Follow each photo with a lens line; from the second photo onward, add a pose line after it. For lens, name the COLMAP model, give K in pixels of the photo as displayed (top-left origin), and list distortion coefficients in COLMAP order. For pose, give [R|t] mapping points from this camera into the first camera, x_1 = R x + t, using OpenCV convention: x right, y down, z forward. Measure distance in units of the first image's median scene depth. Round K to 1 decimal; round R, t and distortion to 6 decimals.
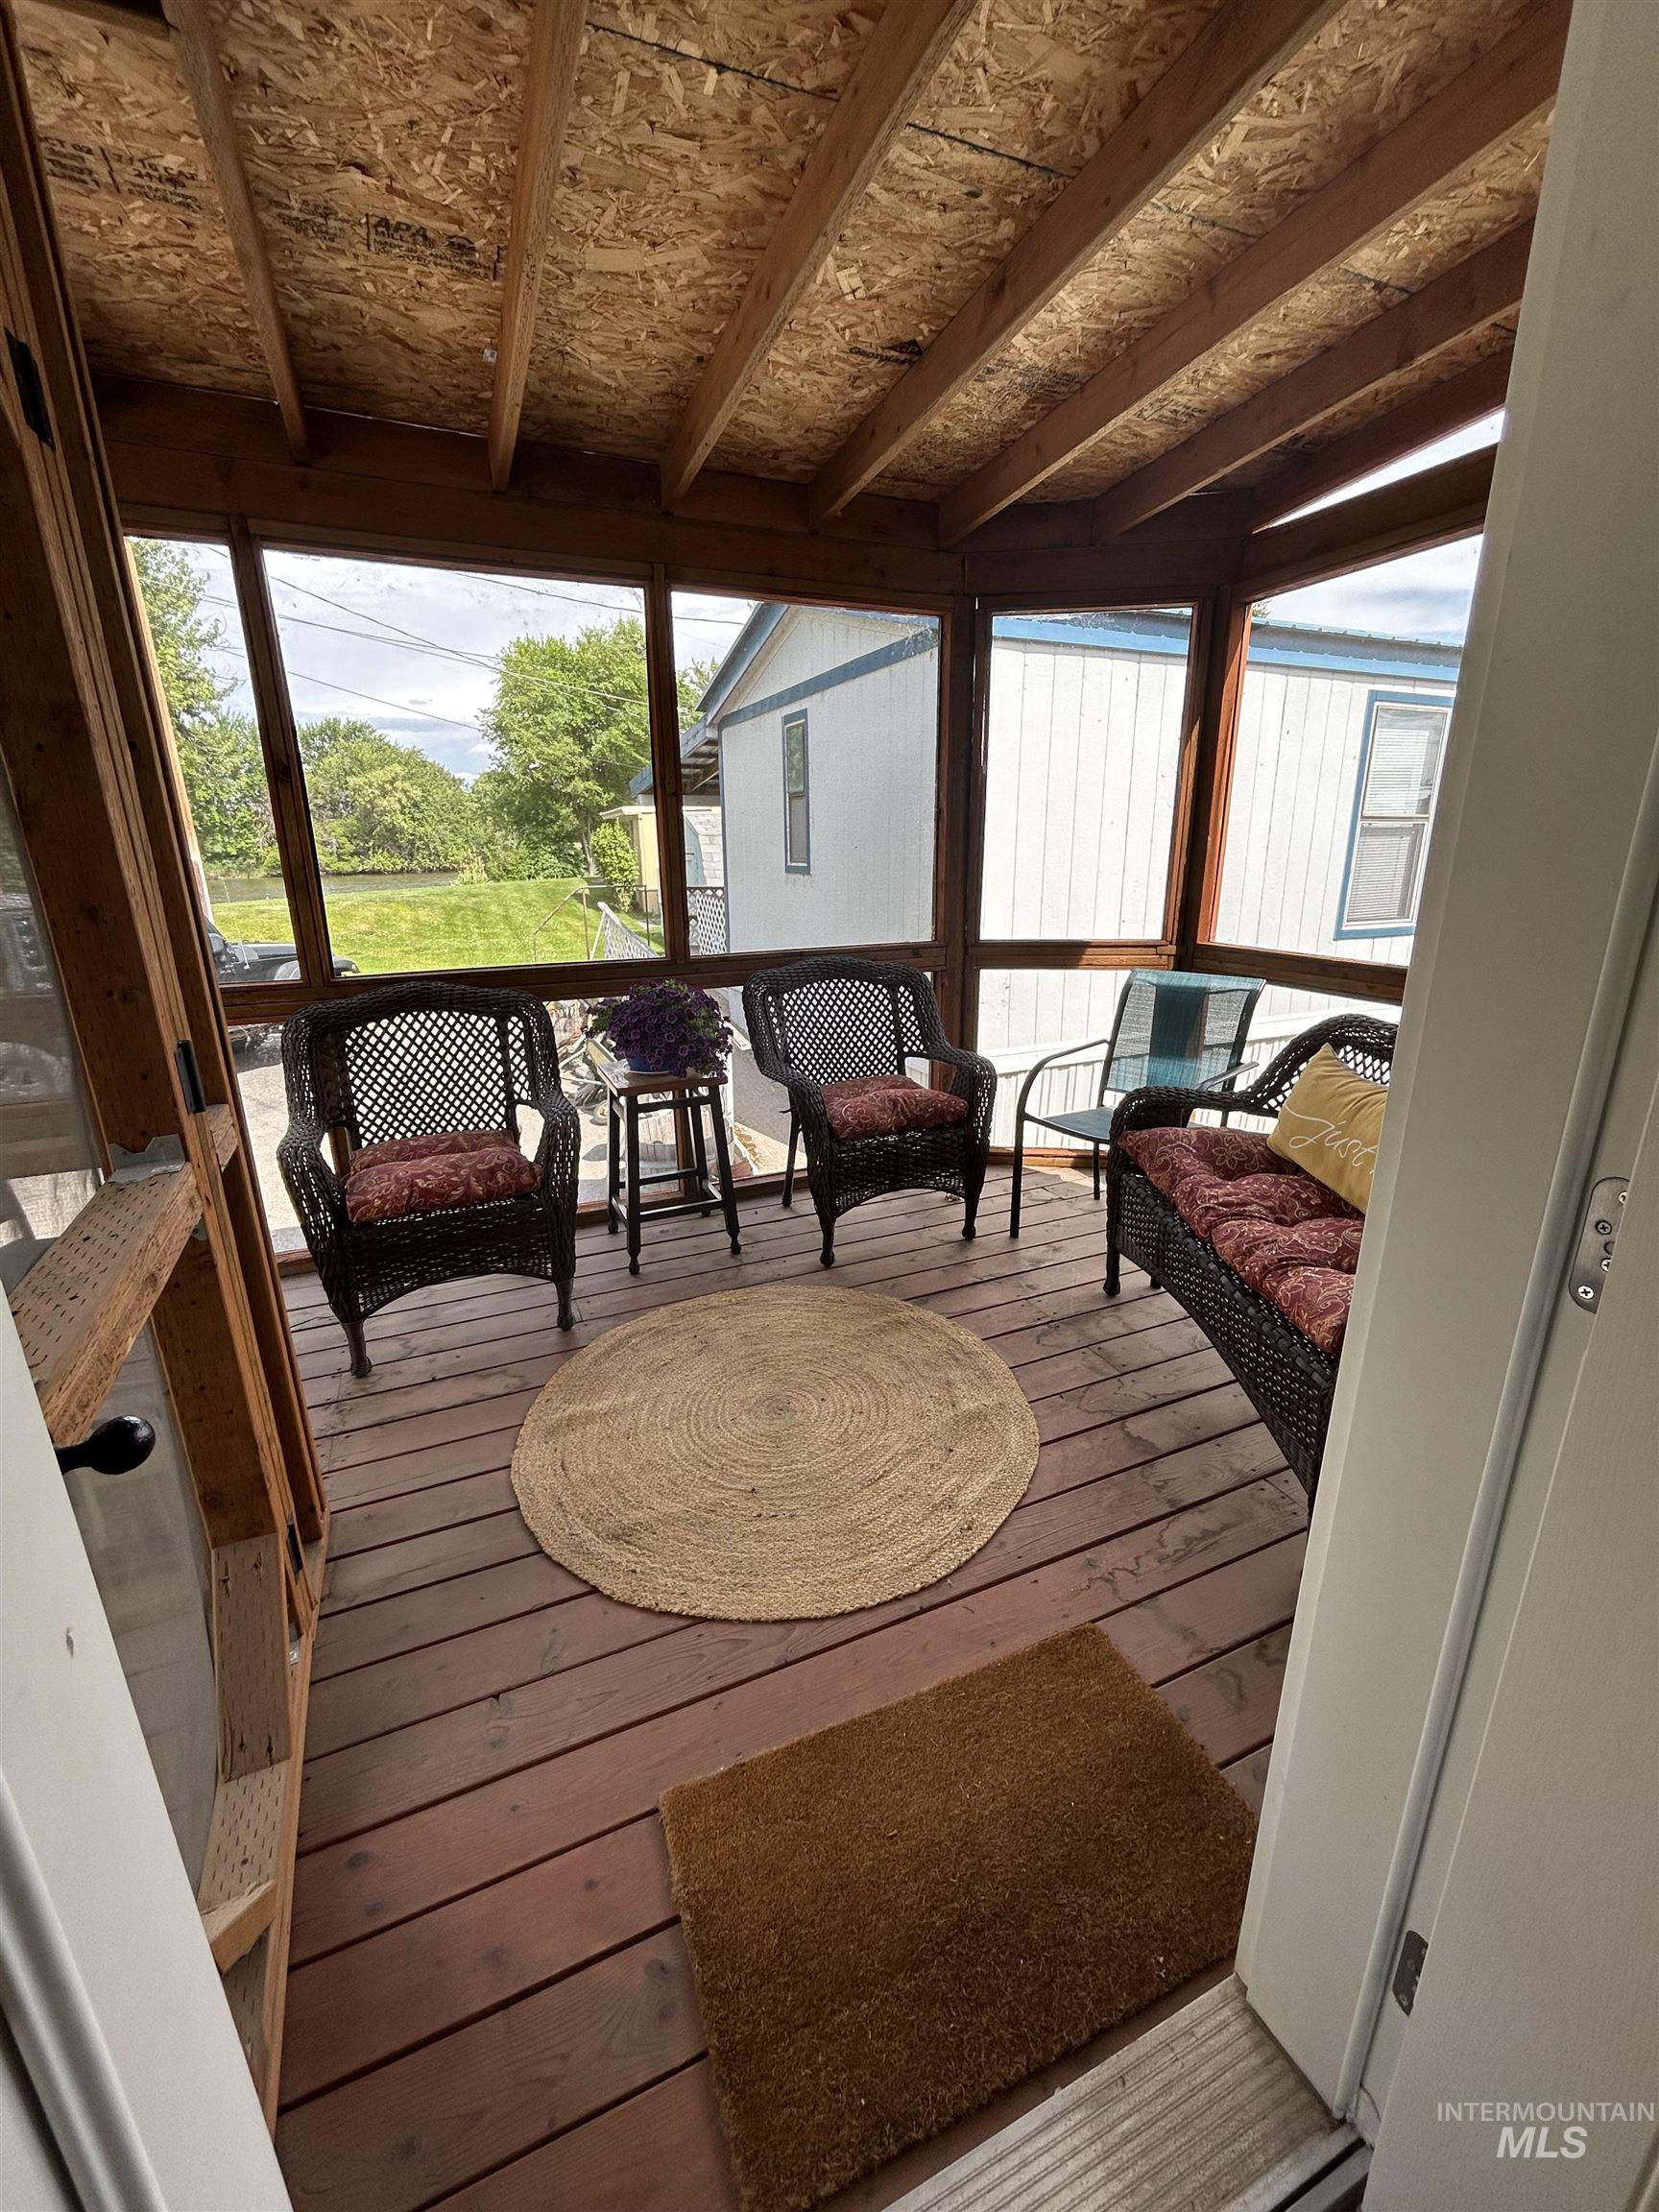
lens RADIAL K [[897.1, 0, 829.5], [0, 897.1, 1106.0], [0, 0, 1]] dist [-0.002530, -0.000323]
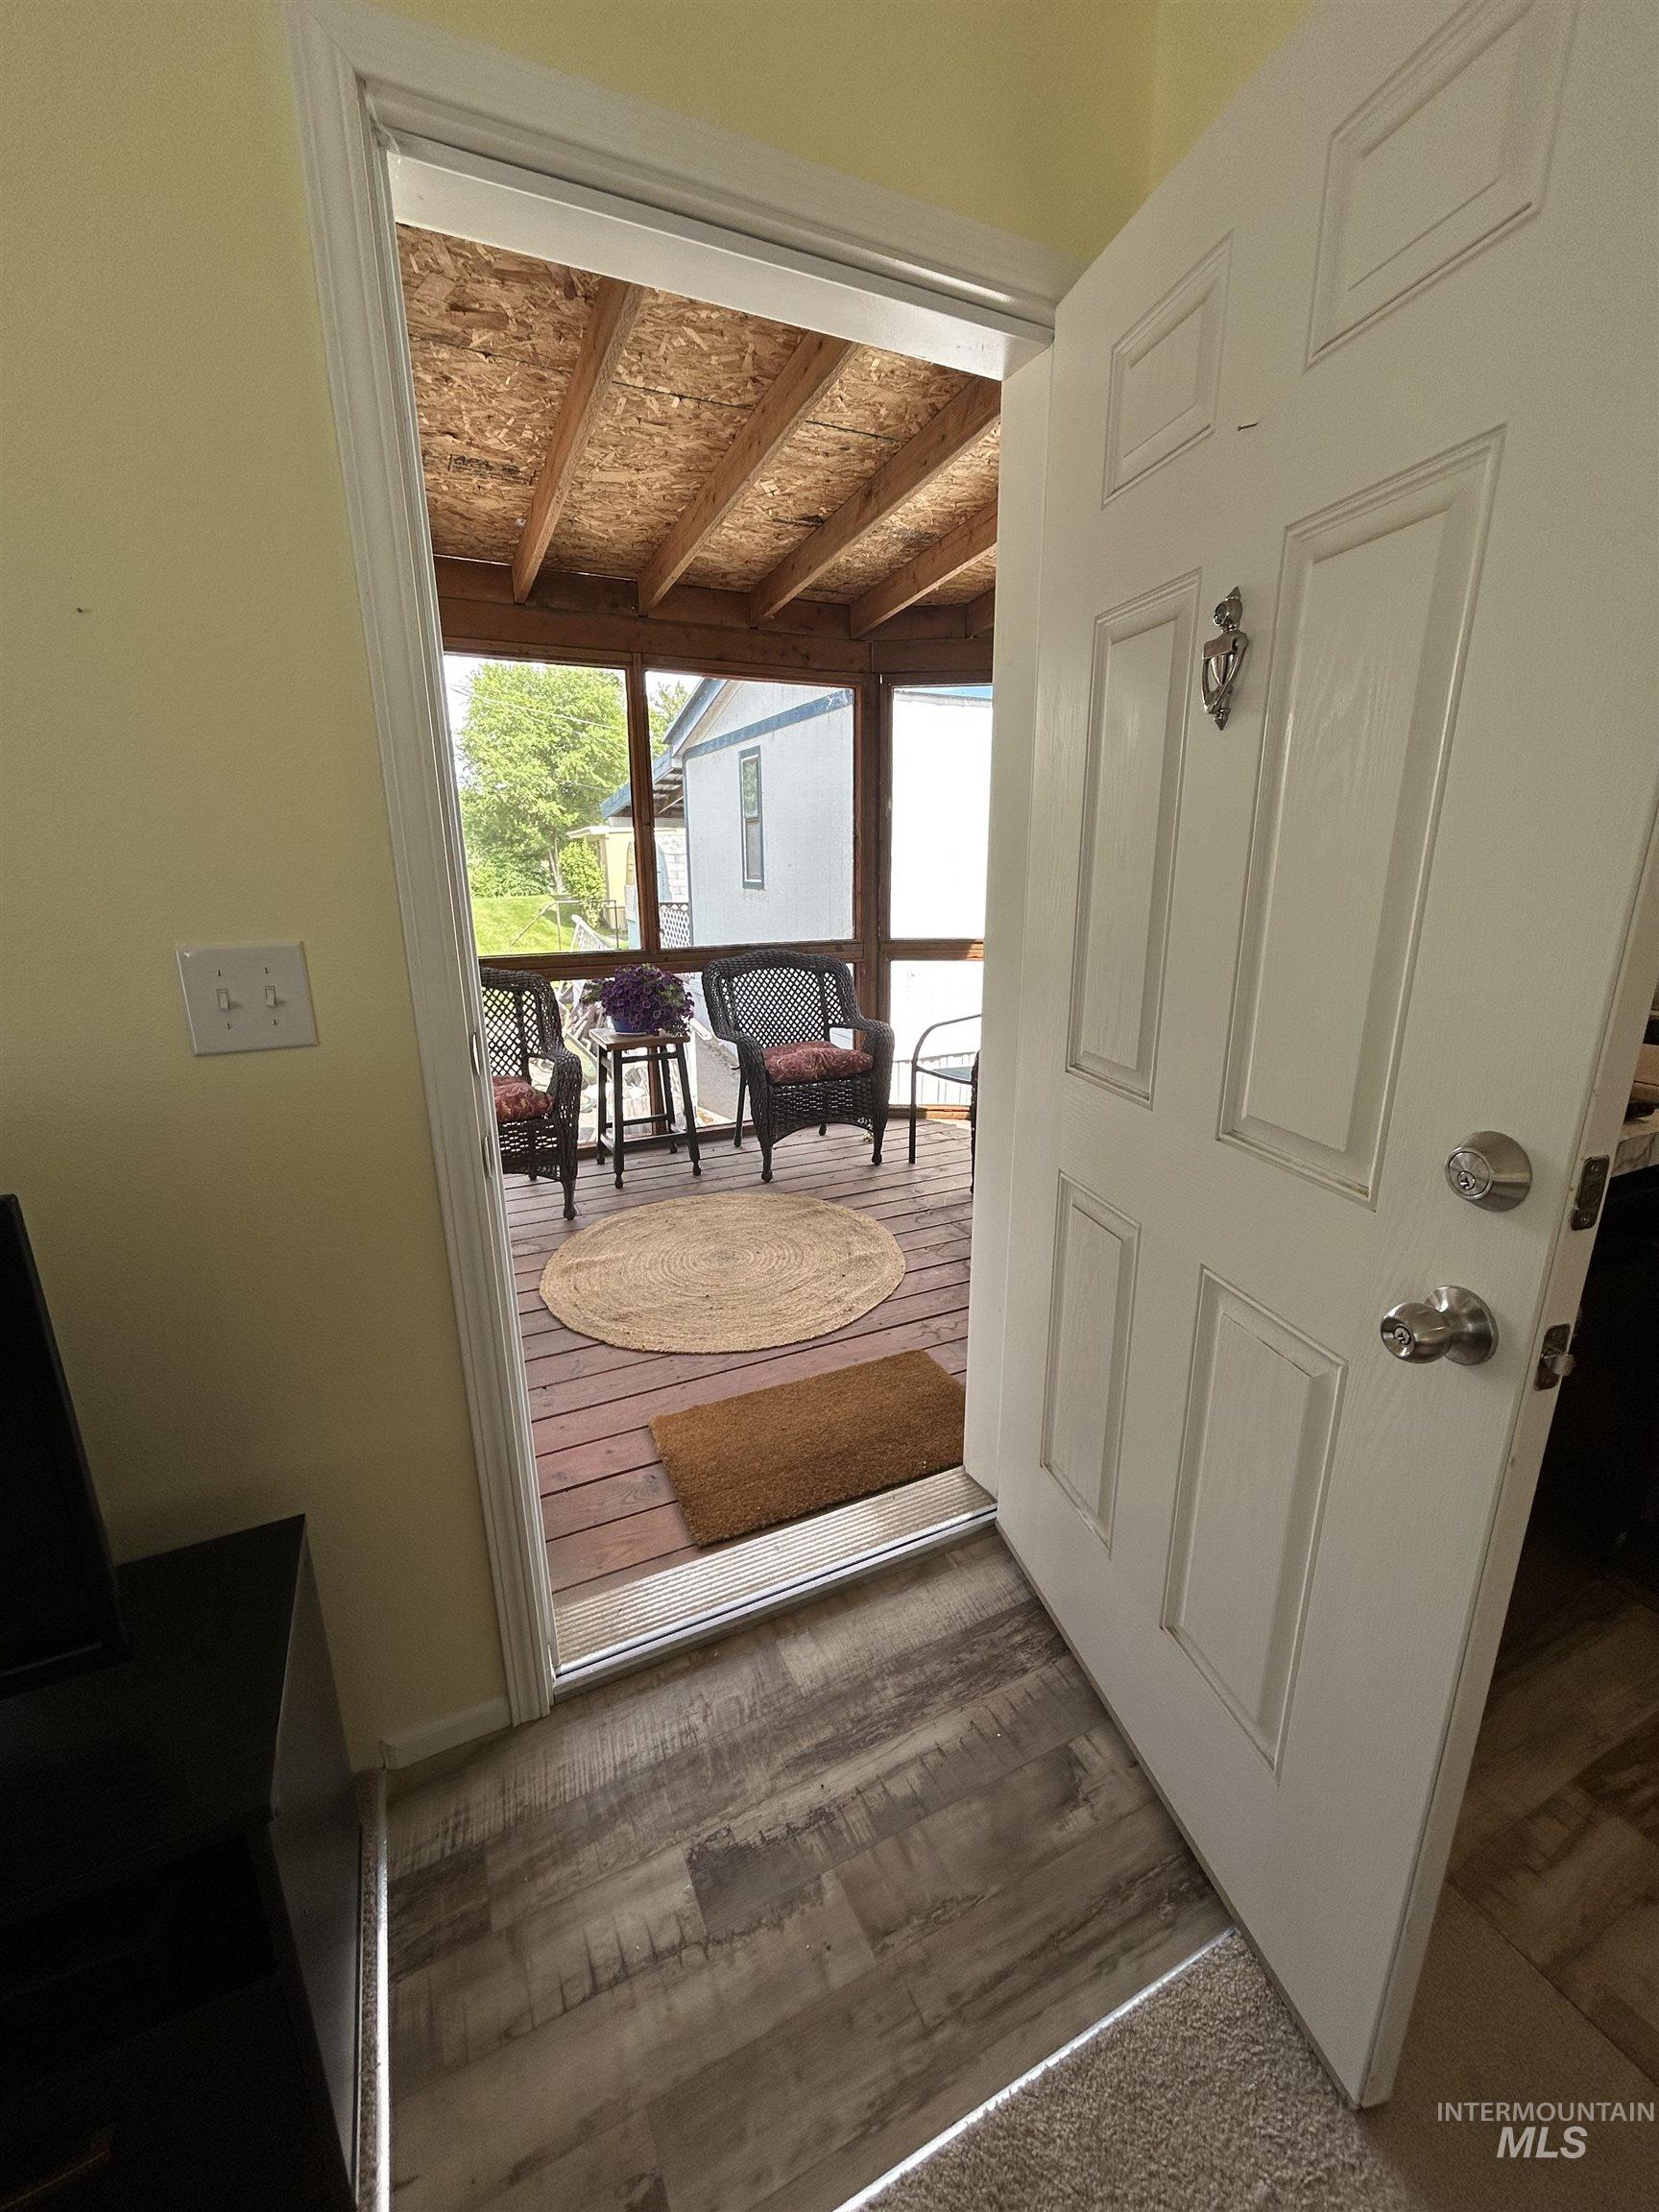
lens RADIAL K [[897.1, 0, 829.5], [0, 897.1, 1106.0], [0, 0, 1]] dist [-0.002530, -0.000323]
pose [[0.999291, -0.006053, 0.037150, 0.042735], [0.006804, 0.999774, -0.020129, 0.098777], [-0.037020, 0.020368, 0.999107, -0.332171]]
